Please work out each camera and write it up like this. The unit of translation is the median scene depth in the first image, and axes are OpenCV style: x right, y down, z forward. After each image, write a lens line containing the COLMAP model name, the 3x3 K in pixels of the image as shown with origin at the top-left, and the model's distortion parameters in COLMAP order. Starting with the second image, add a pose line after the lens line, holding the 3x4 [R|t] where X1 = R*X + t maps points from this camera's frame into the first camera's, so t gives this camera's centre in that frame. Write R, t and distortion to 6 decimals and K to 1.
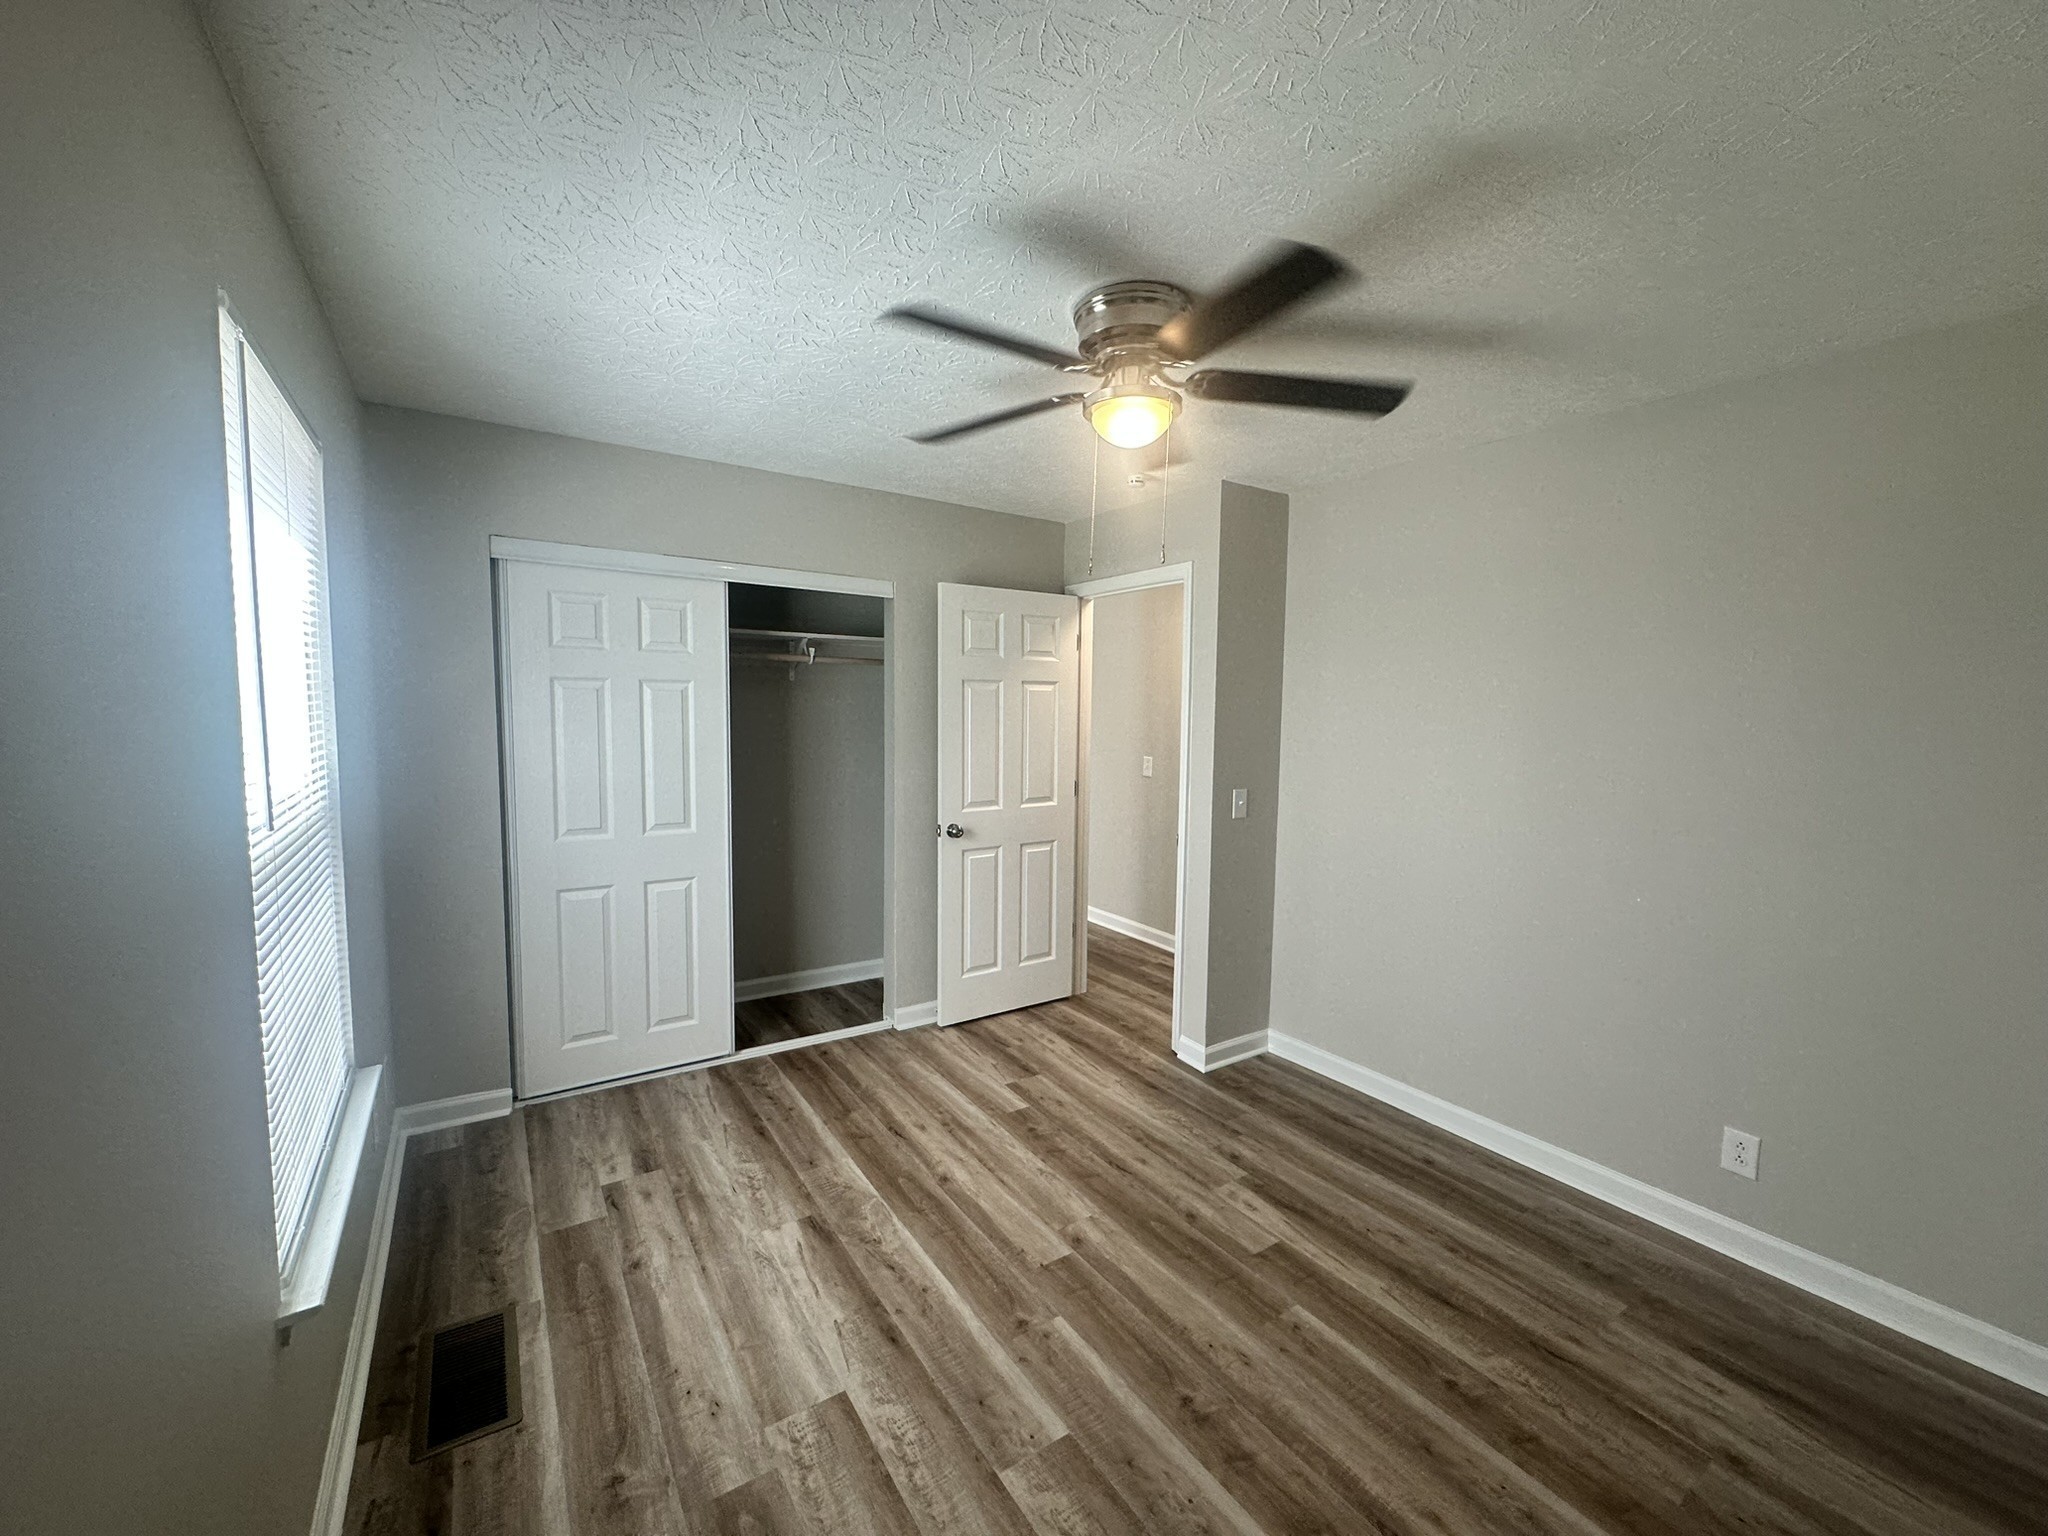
lens RADIAL K [[823.4, 0, 1024.4], [0, 823.4, 774.0], [0, 0, 1]] dist [-0.003289, -0.000047]
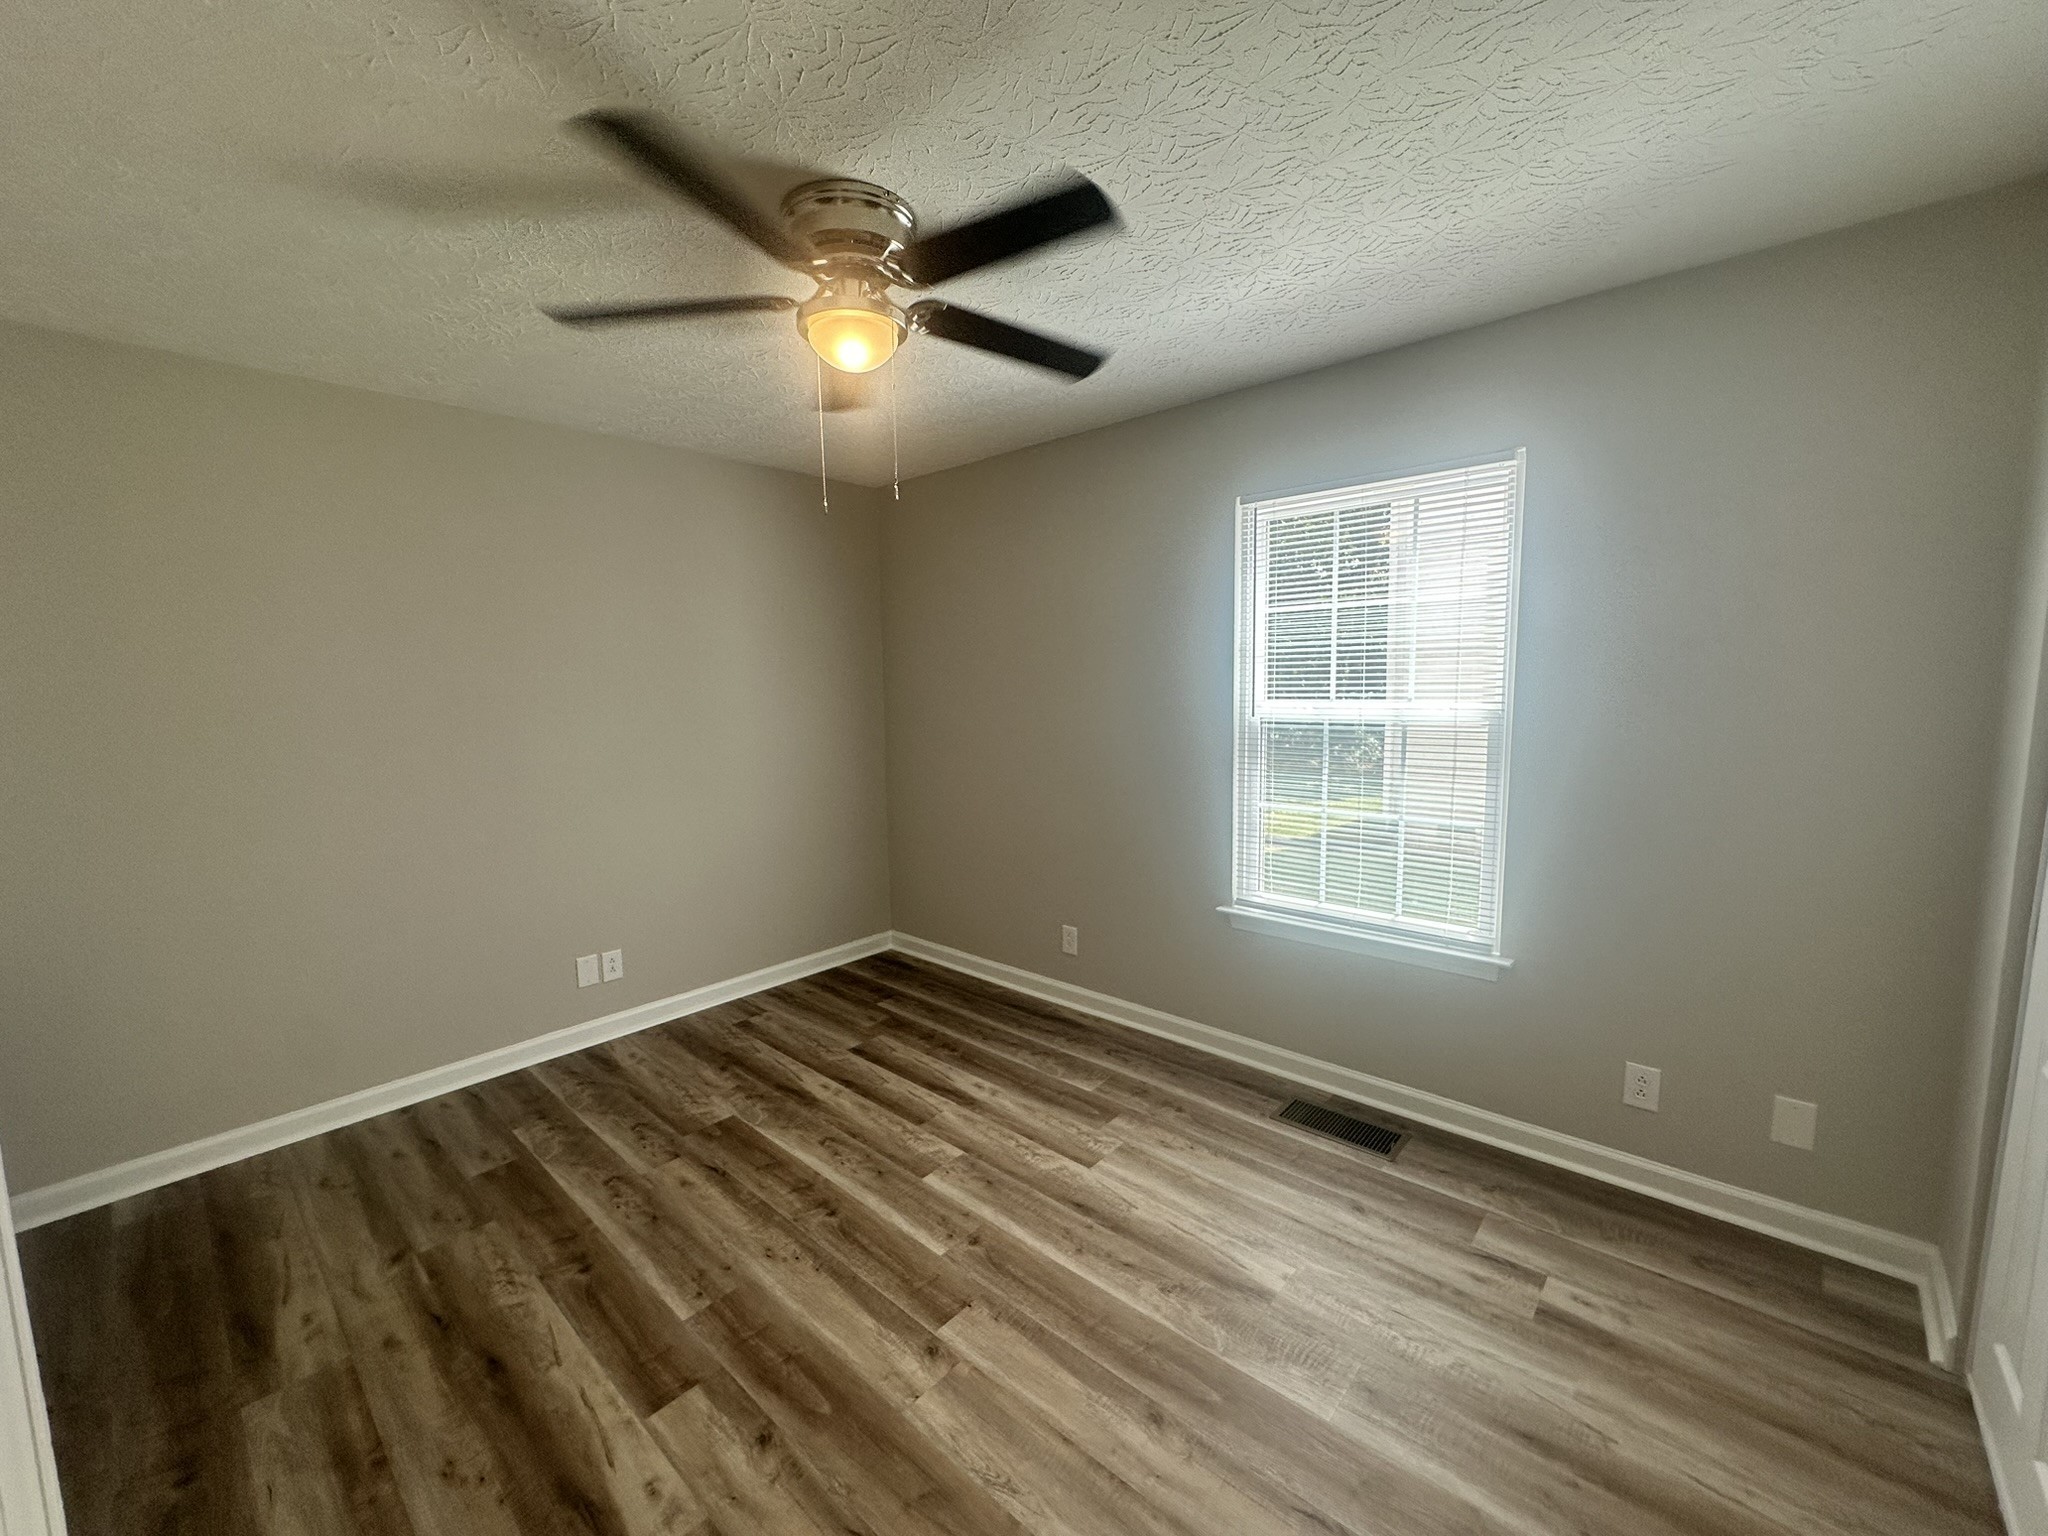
lens RADIAL K [[823.4, 0, 1023.2], [0, 823.4, 765.3], [0, 0, 1]] dist [-0.003289, -0.000047]
pose [[-0.969558, 0.030922, -0.242901, 0.176433], [-0.016057, 0.981830, 0.189085, -0.140899], [0.244335, 0.187229, -0.951444, 1.918871]]
